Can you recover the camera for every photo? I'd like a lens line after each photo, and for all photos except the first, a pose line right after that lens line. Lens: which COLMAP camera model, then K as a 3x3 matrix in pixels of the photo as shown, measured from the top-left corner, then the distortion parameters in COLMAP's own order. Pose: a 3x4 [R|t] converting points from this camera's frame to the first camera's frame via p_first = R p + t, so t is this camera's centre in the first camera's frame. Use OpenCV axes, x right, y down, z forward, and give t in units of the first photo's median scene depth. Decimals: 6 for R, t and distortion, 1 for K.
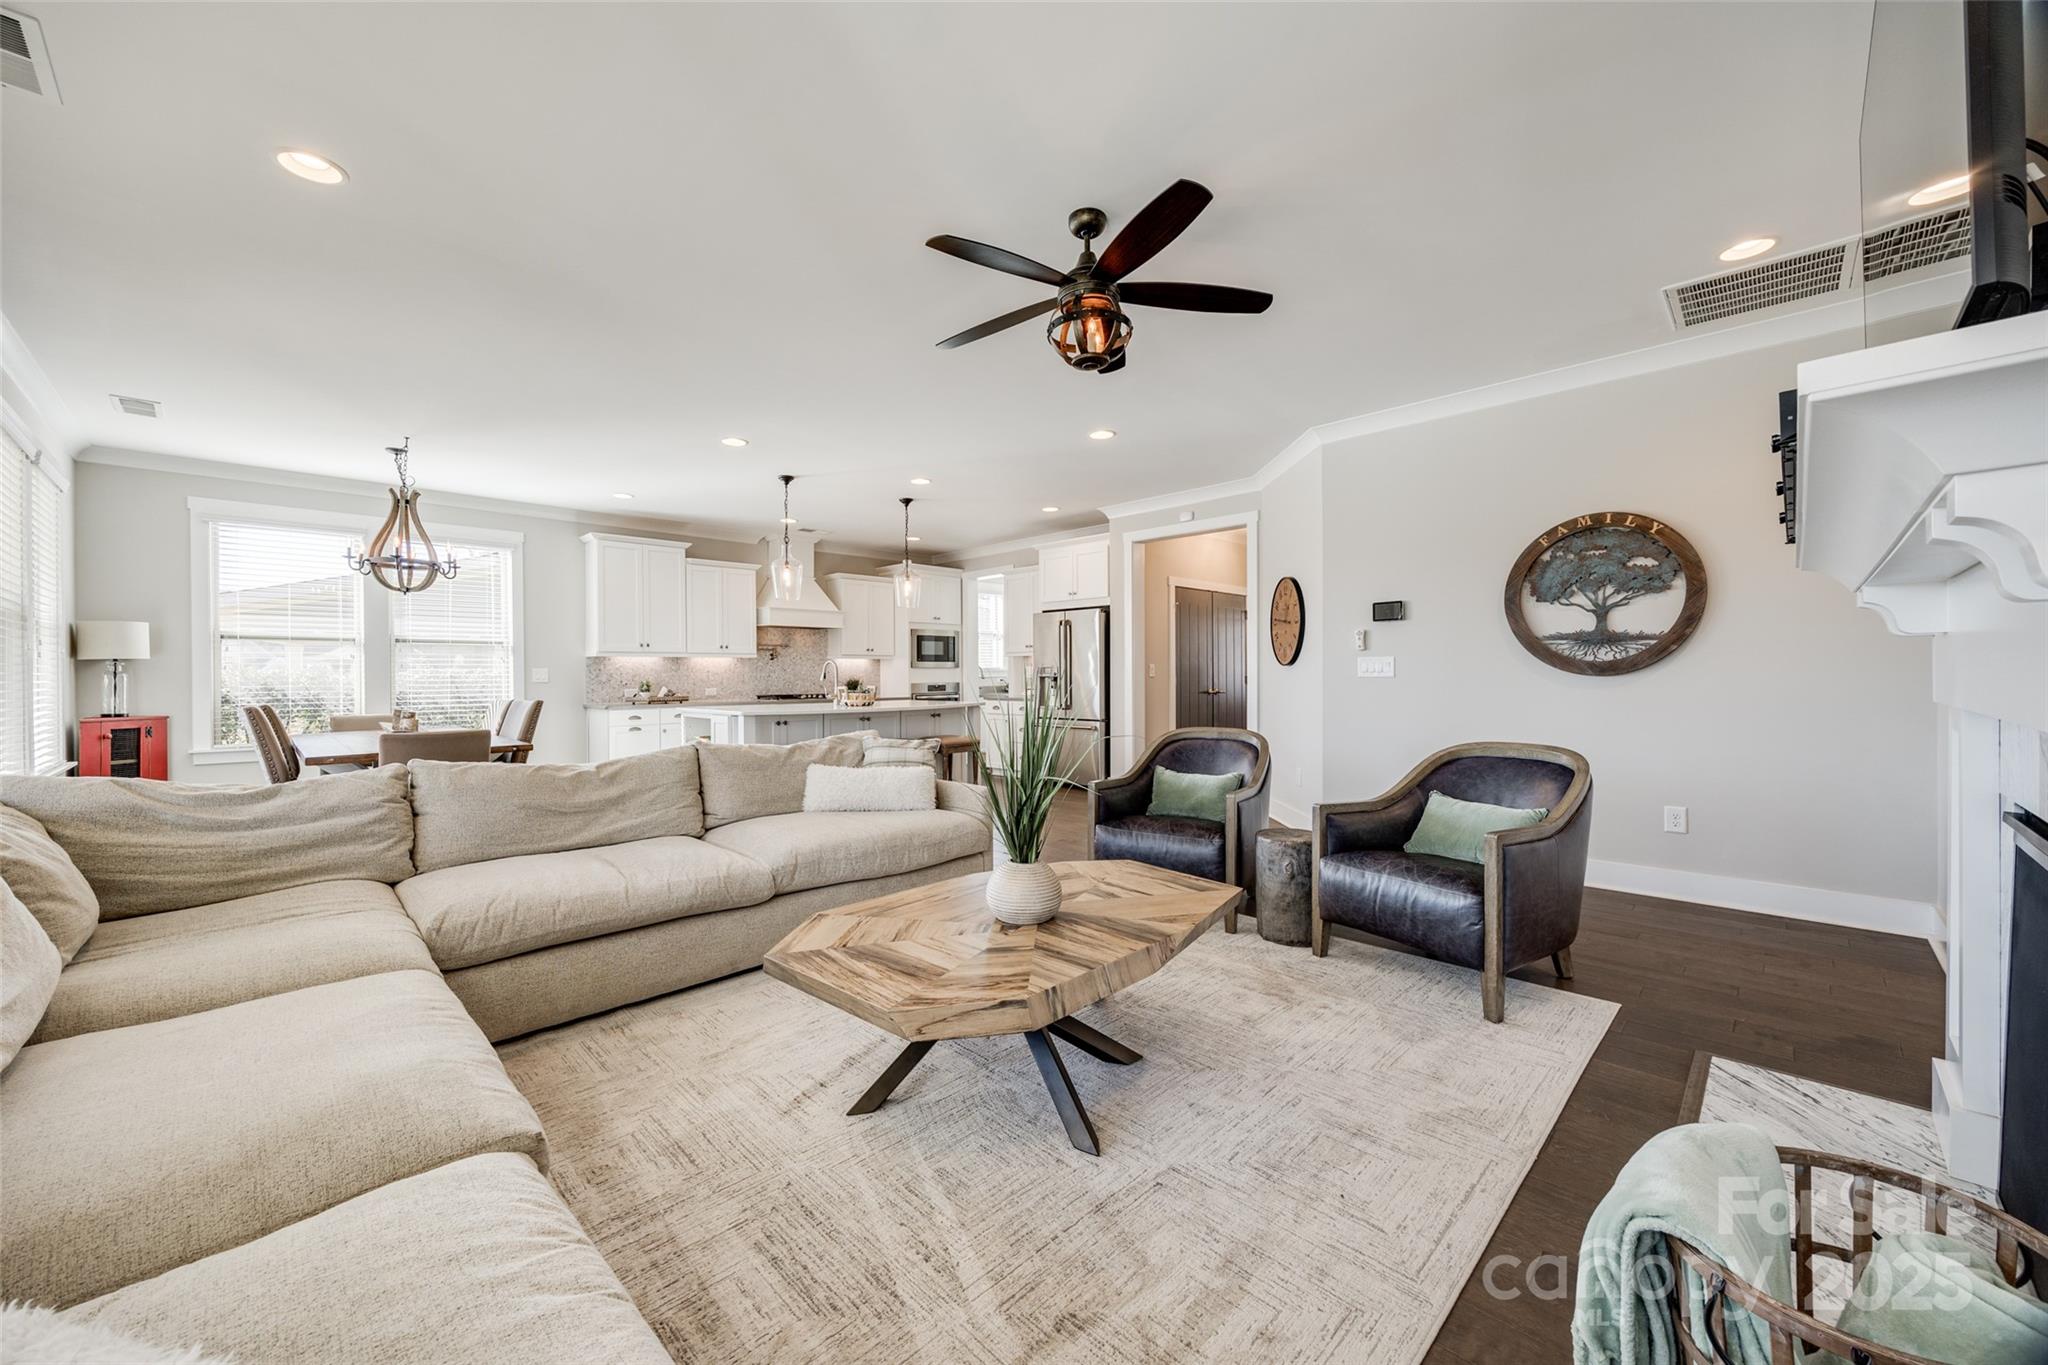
lens RADIAL K [[783.5, 0, 1024.0], [0, 783.5, 682.5], [0, 0, 1]] dist [-0.000910, -0.000037]
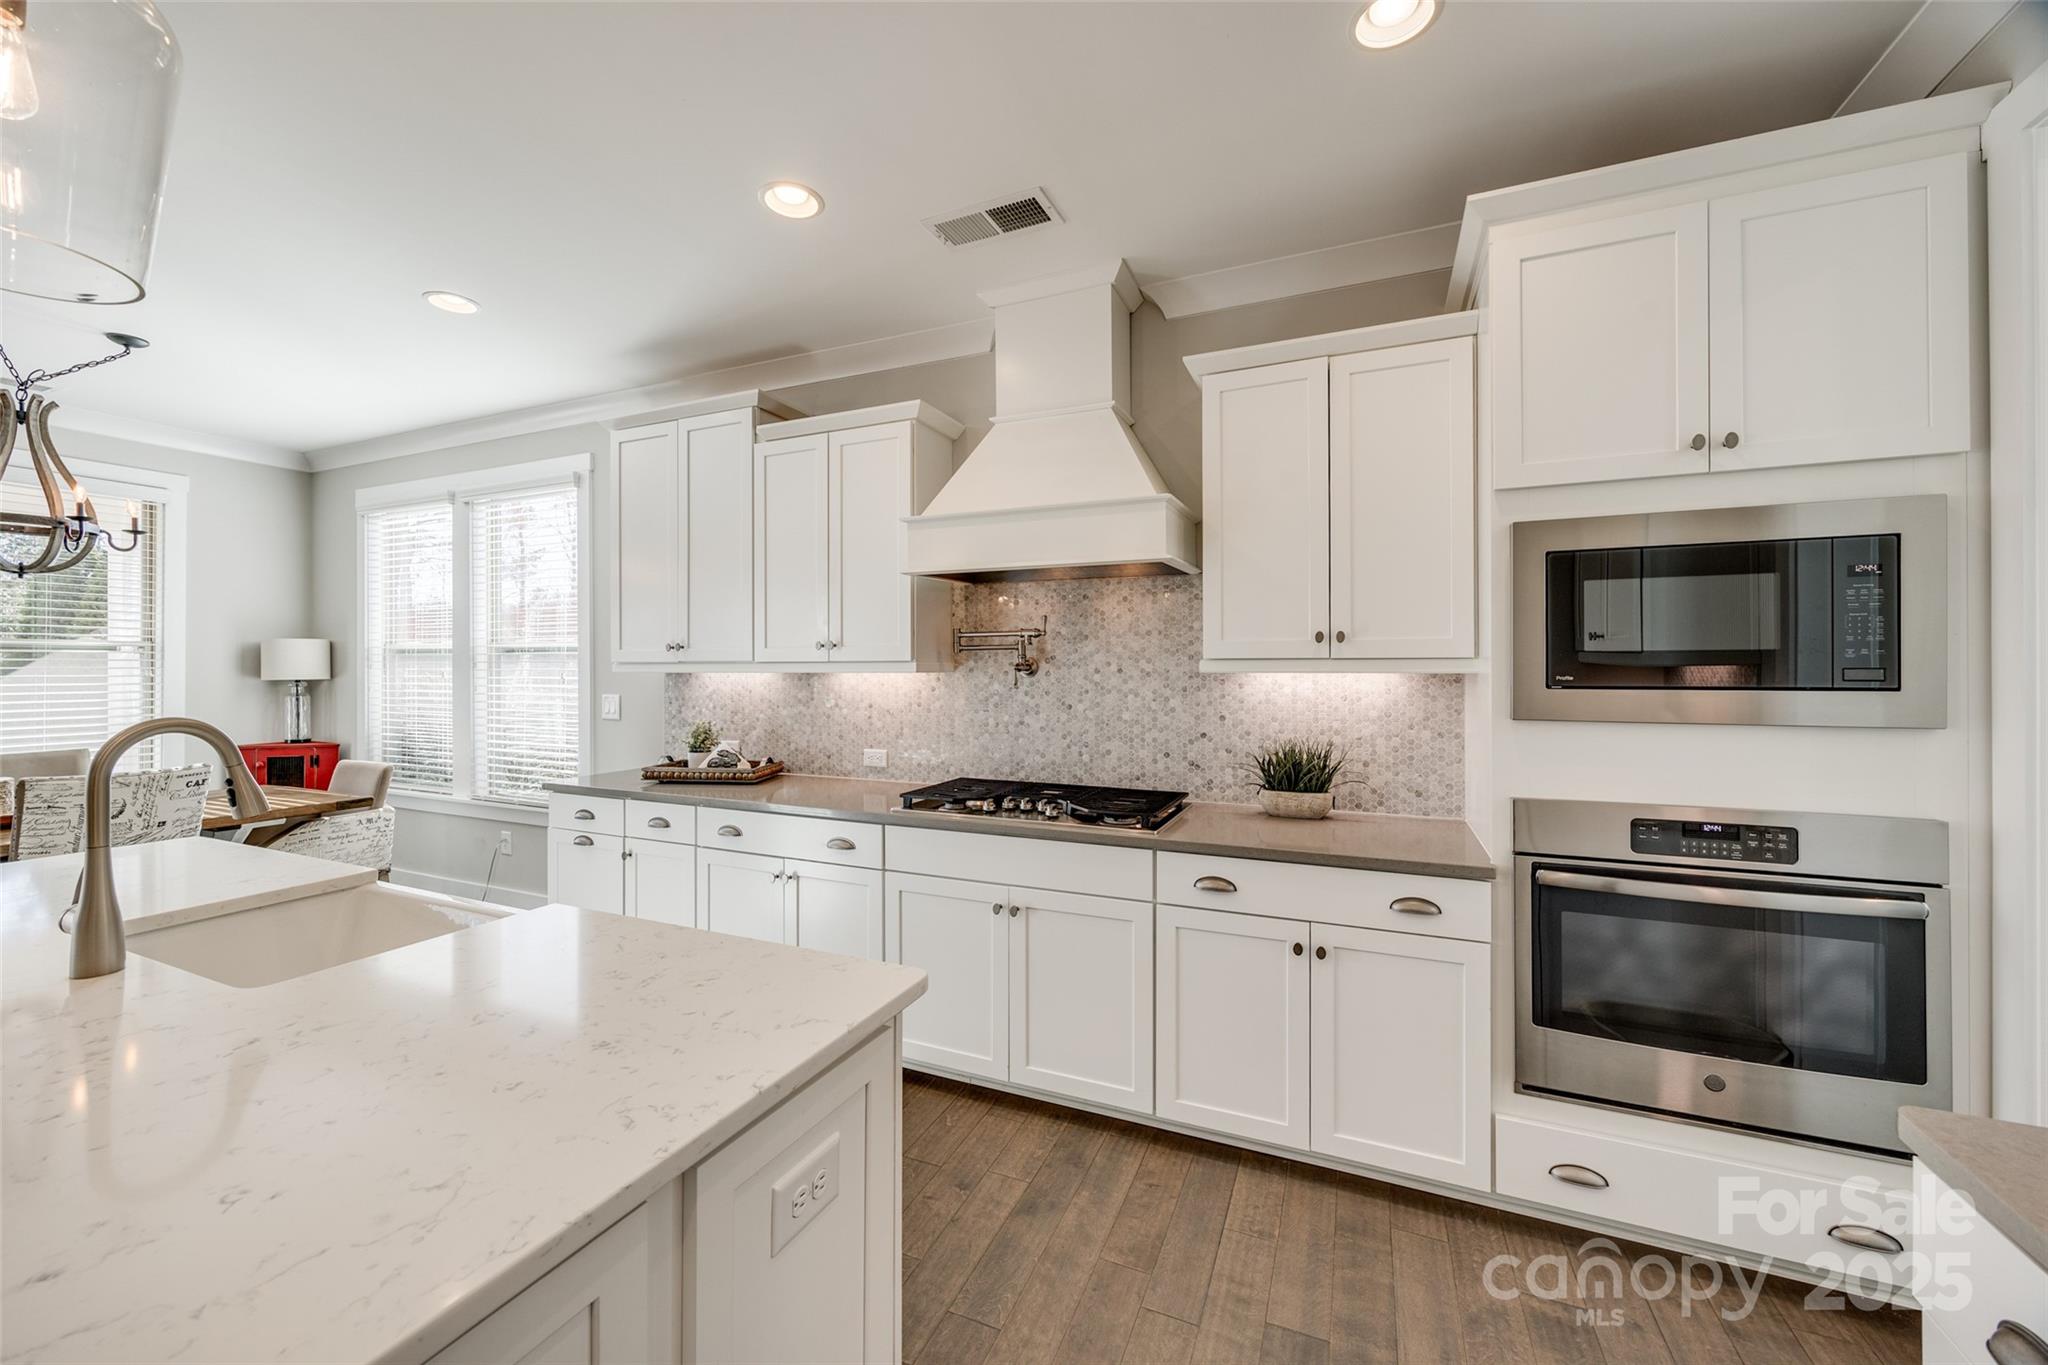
lens RADIAL K [[783.5, 0, 1024.0], [0, 783.5, 682.5], [0, 0, 1]] dist [-0.000910, -0.000037]
pose [[0.355625, 0.023514, -0.934333, -0.002124], [-0.012164, 0.999715, 0.020529, -0.032143], [0.934549, 0.004065, 0.355810, 0.844709]]
